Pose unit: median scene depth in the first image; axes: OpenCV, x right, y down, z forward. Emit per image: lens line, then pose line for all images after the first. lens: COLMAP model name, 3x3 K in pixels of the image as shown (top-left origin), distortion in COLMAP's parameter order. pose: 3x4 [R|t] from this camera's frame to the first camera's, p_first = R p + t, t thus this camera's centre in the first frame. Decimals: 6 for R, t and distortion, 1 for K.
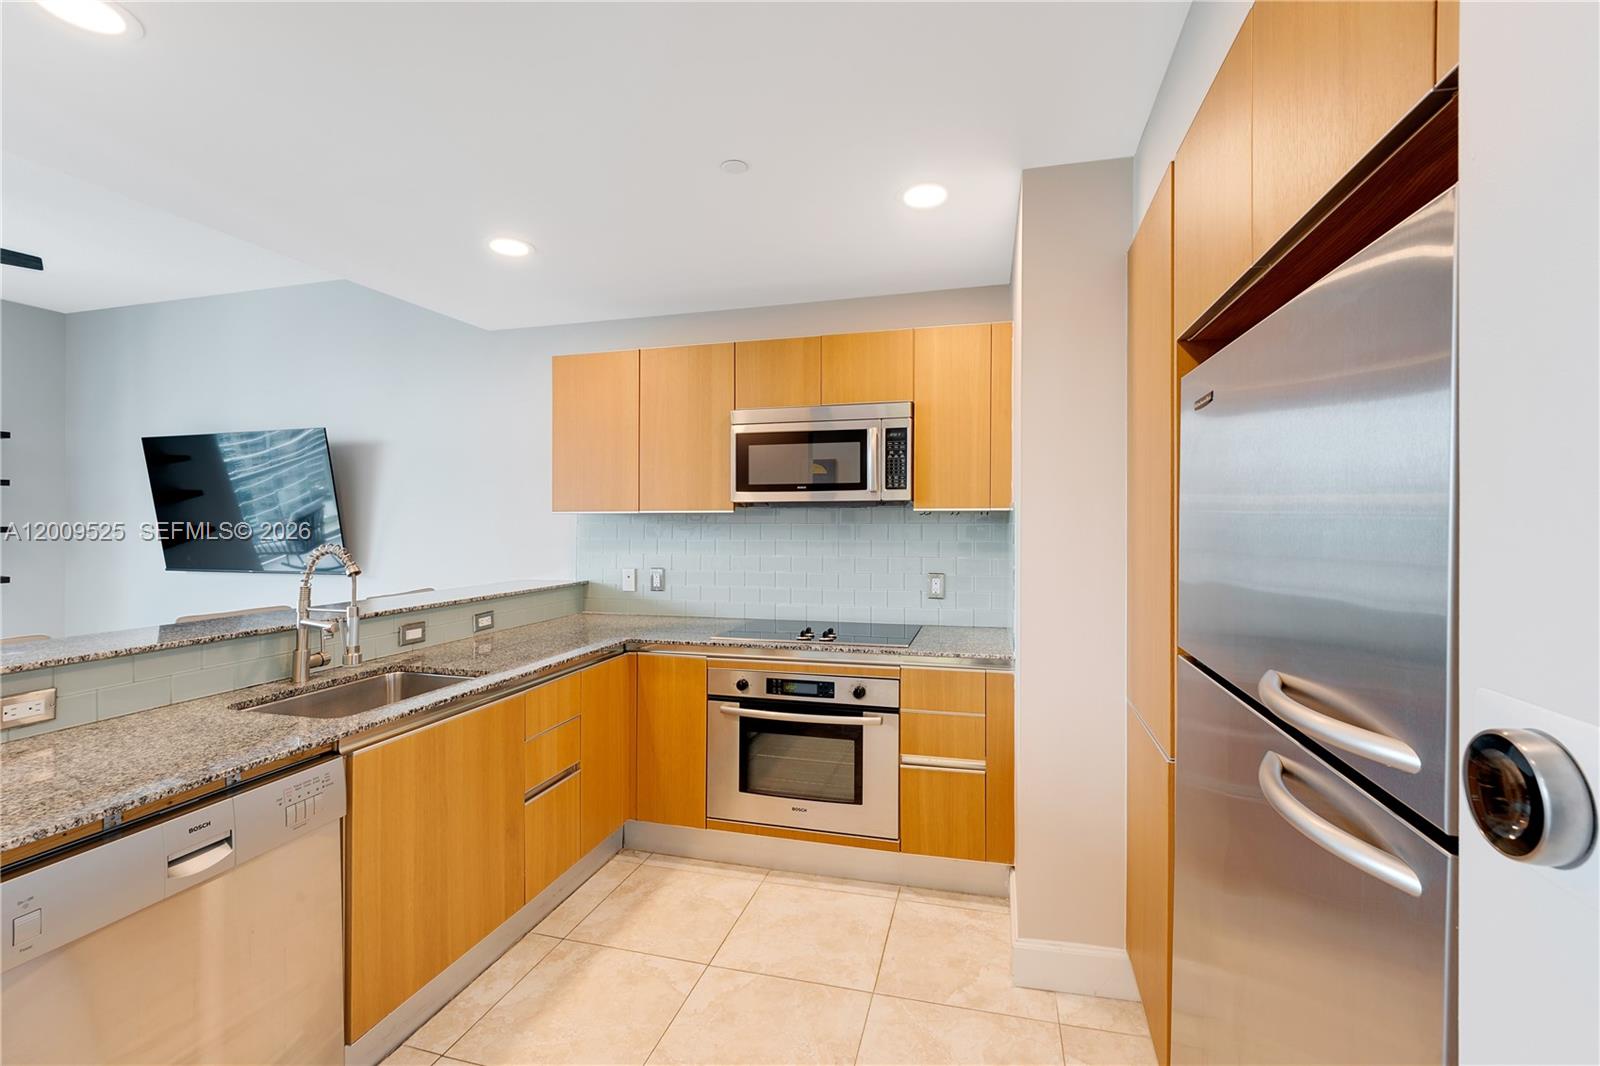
lens RADIAL K [[684.4, 0, 805.8], [0, 684.4, 528.2], [0, 0, 1]] dist [-0.019532, -0.000138]
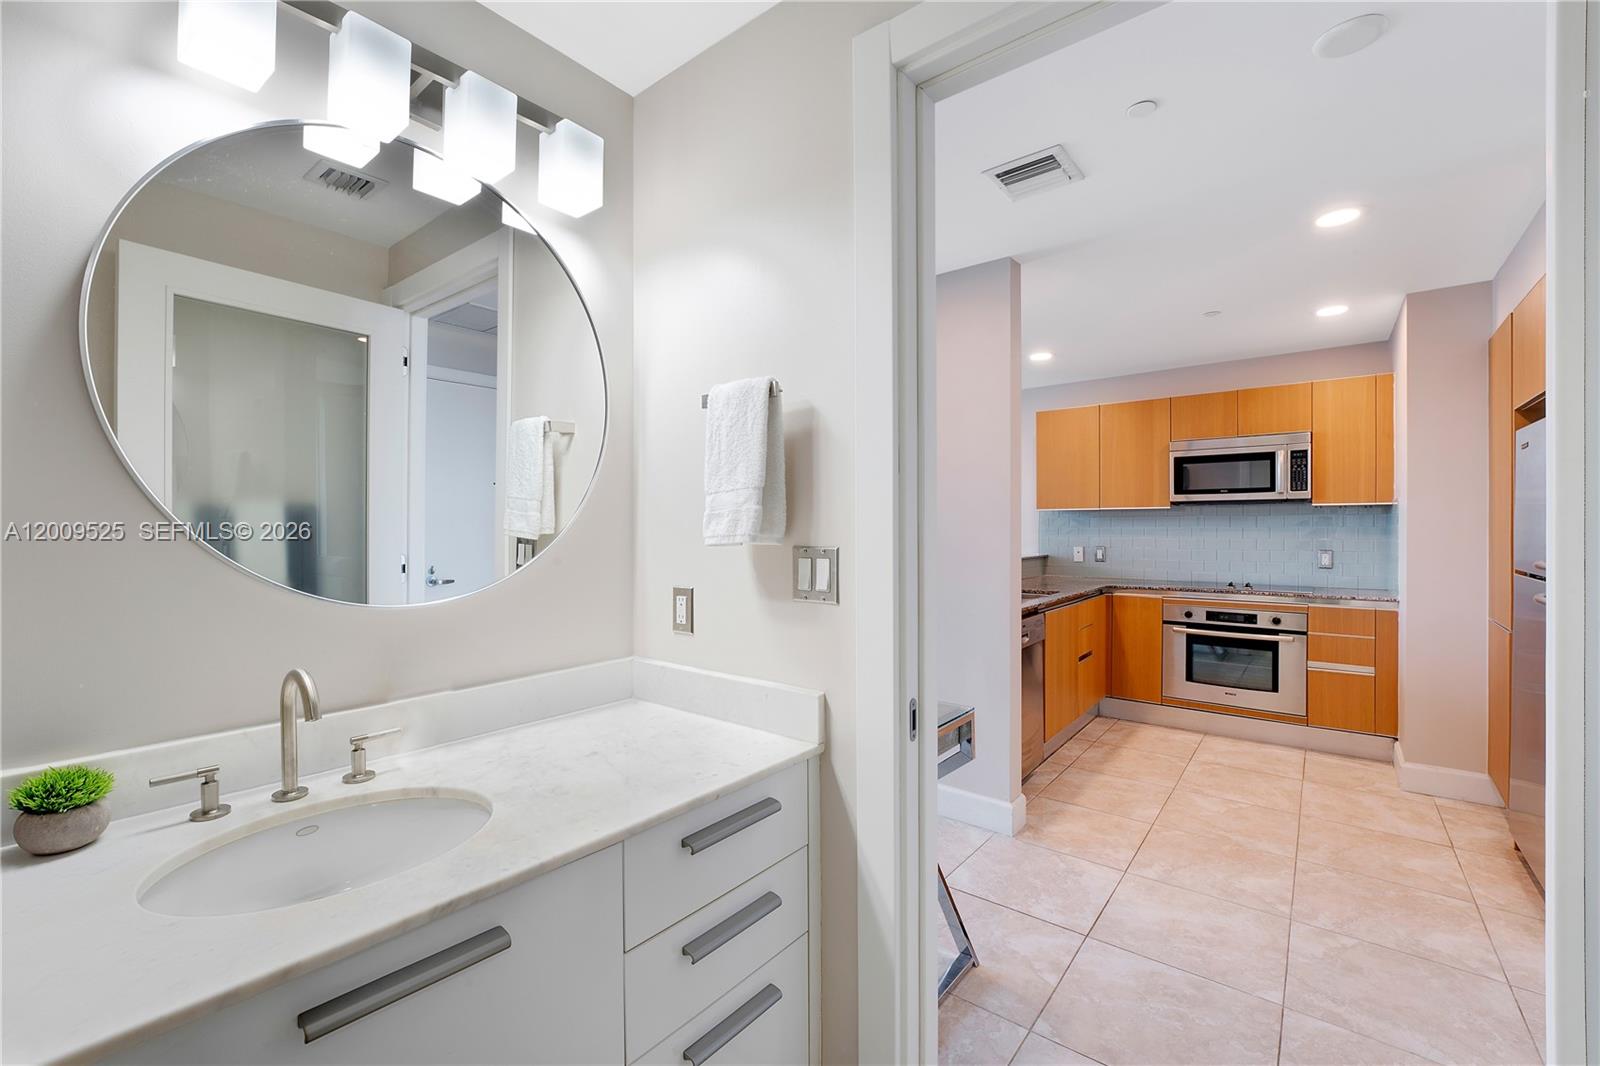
lens RADIAL K [[684.4, 0, 803.8], [0, 684.4, 530.1], [0, 0, 1]] dist [-0.019532, -0.000138]
pose [[0.923011, 0.000373, -0.384773, -0.312309], [-0.001751, 0.999993, -0.003230, 0.037020], [0.384769, 0.003655, 0.923006, -0.823362]]
